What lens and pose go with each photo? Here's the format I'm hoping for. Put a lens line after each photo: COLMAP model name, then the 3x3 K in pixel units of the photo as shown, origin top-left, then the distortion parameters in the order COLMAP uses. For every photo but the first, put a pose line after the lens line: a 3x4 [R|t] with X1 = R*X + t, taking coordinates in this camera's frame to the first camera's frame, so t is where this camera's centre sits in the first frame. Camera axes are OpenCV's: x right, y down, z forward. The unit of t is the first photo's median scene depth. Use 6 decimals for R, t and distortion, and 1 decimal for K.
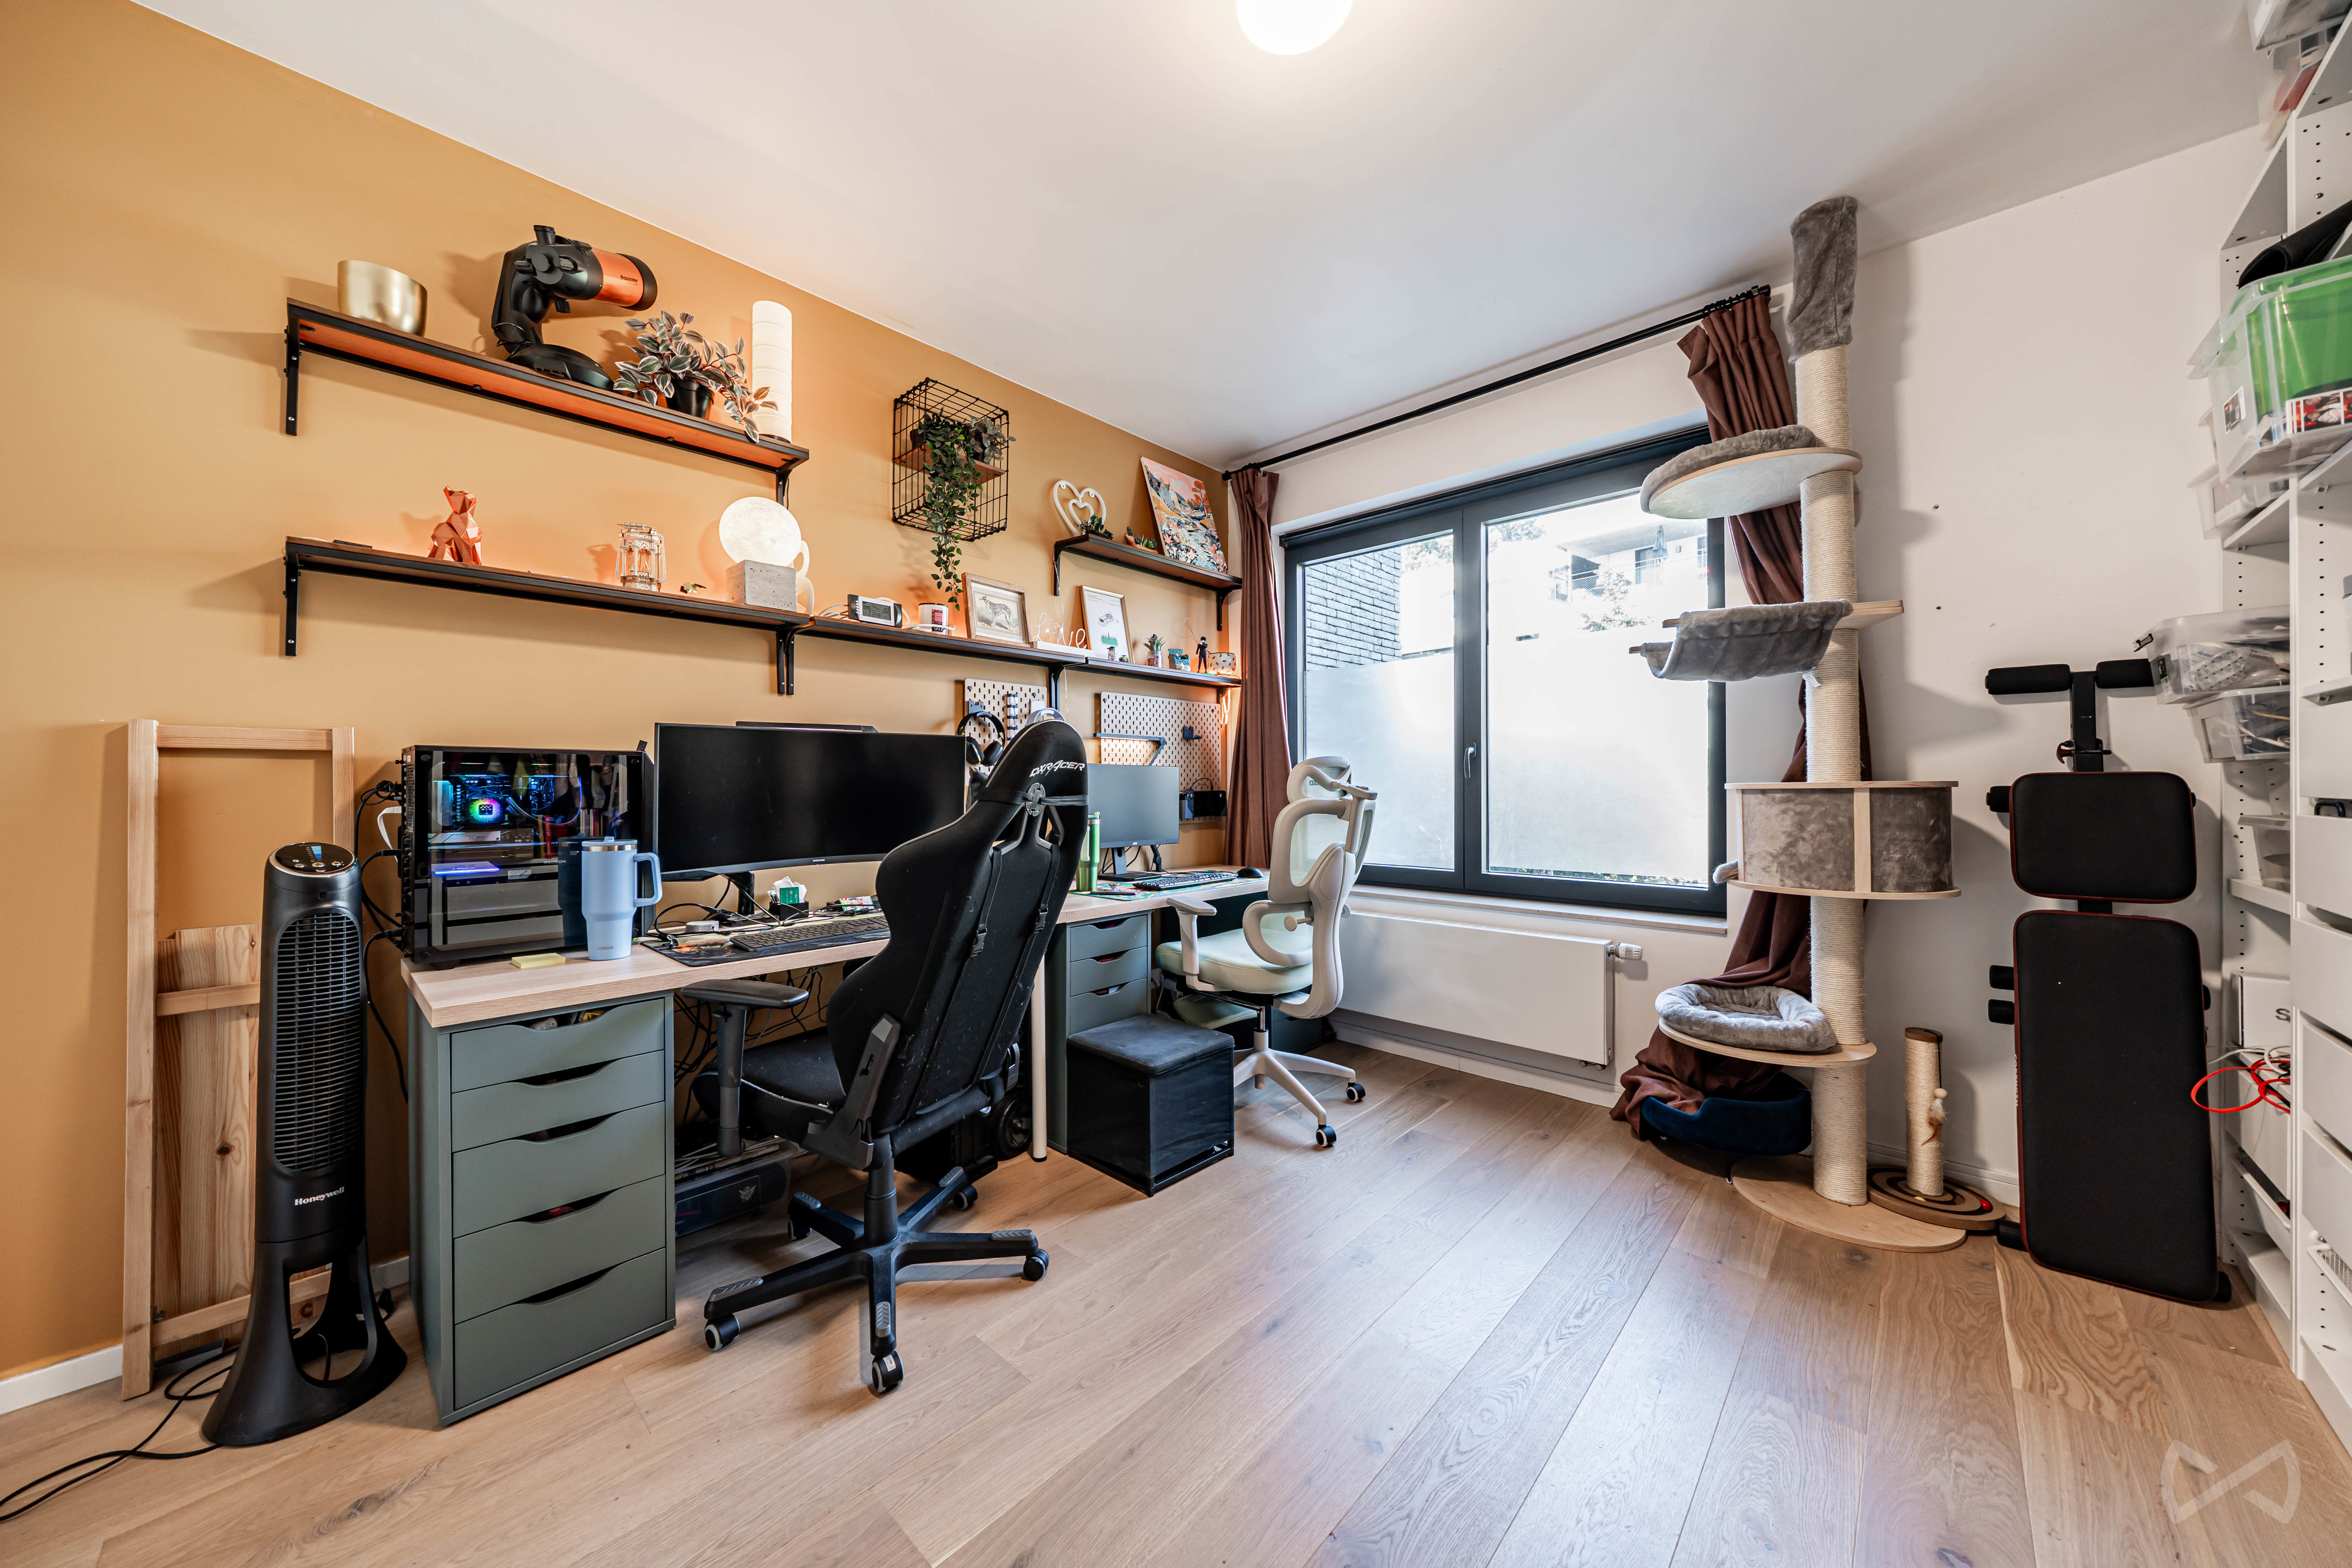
lens RADIAL K [[795.3, 0, 1177.8], [0, 795.3, 778.4], [0, 0, 1]] dist [-0.005799, -0.000047]
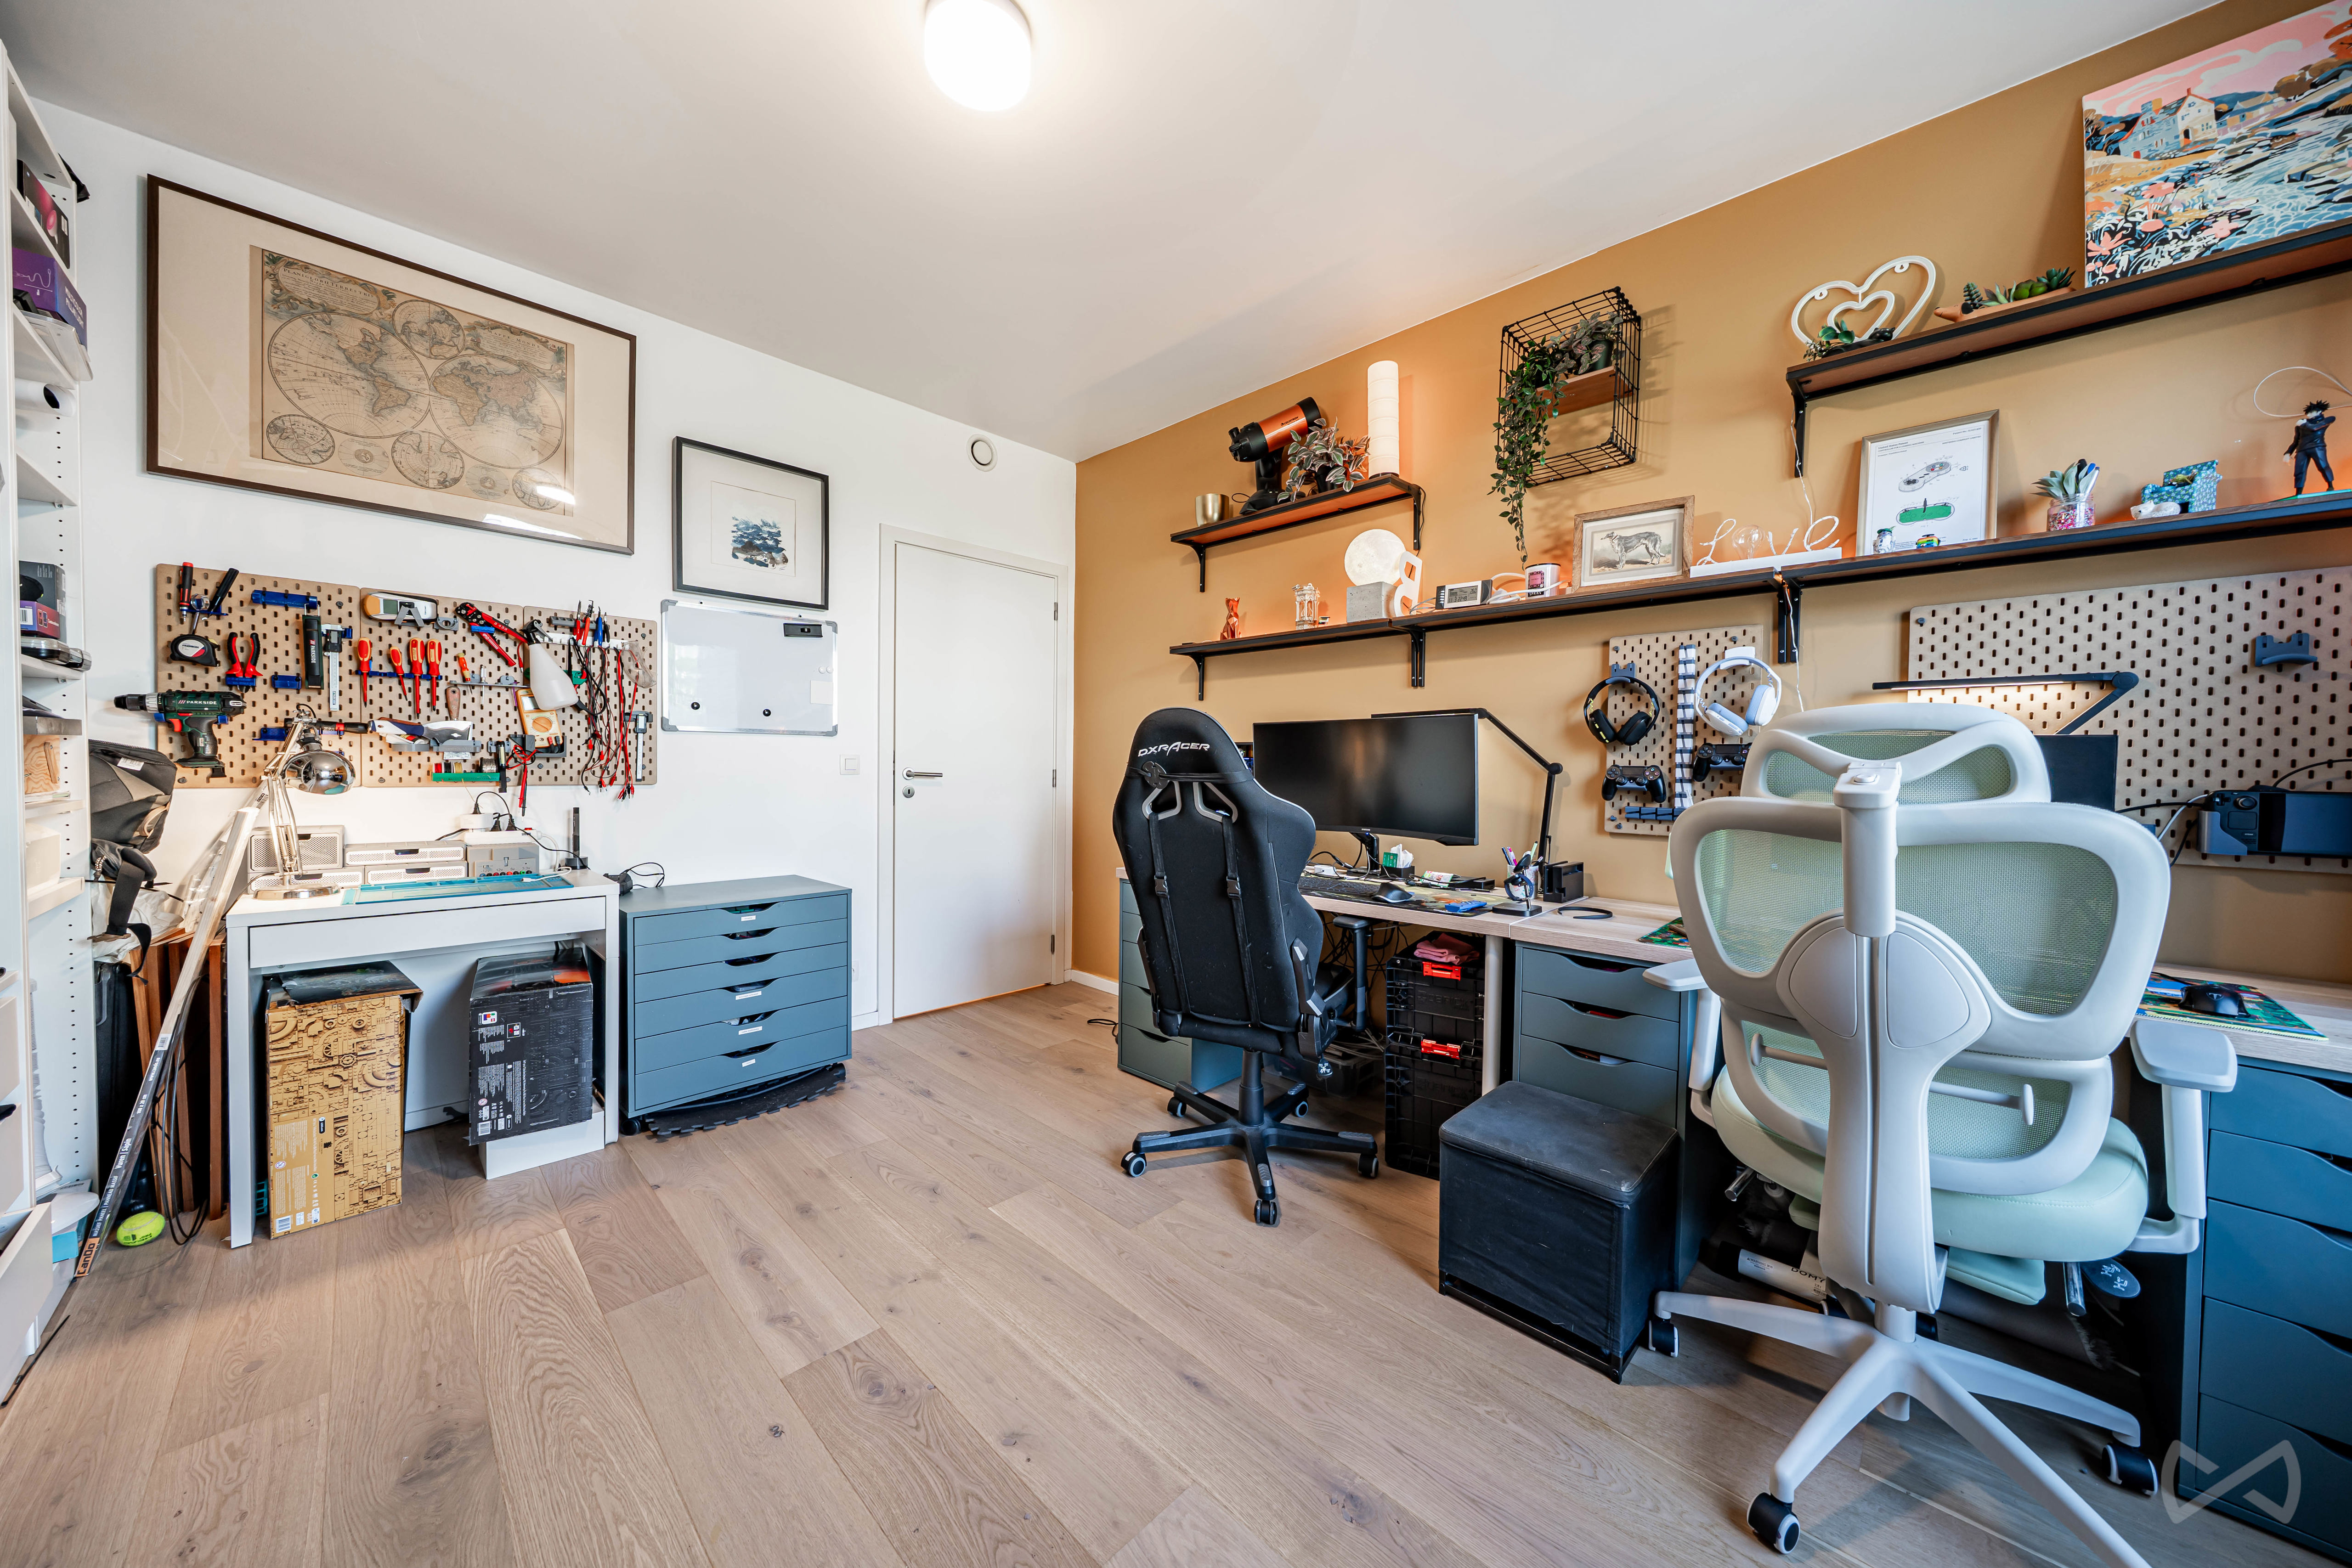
lens RADIAL K [[795.2, 0, 1176.2], [0, 795.2, 783.6], [0, 0, 1]] dist [-0.005799, -0.000047]
pose [[-0.012789, 0.025758, -0.999586, 0.640109], [-0.004235, 0.999658, 0.025814, 0.004842], [0.999909, 0.004563, -0.012675, 0.648181]]
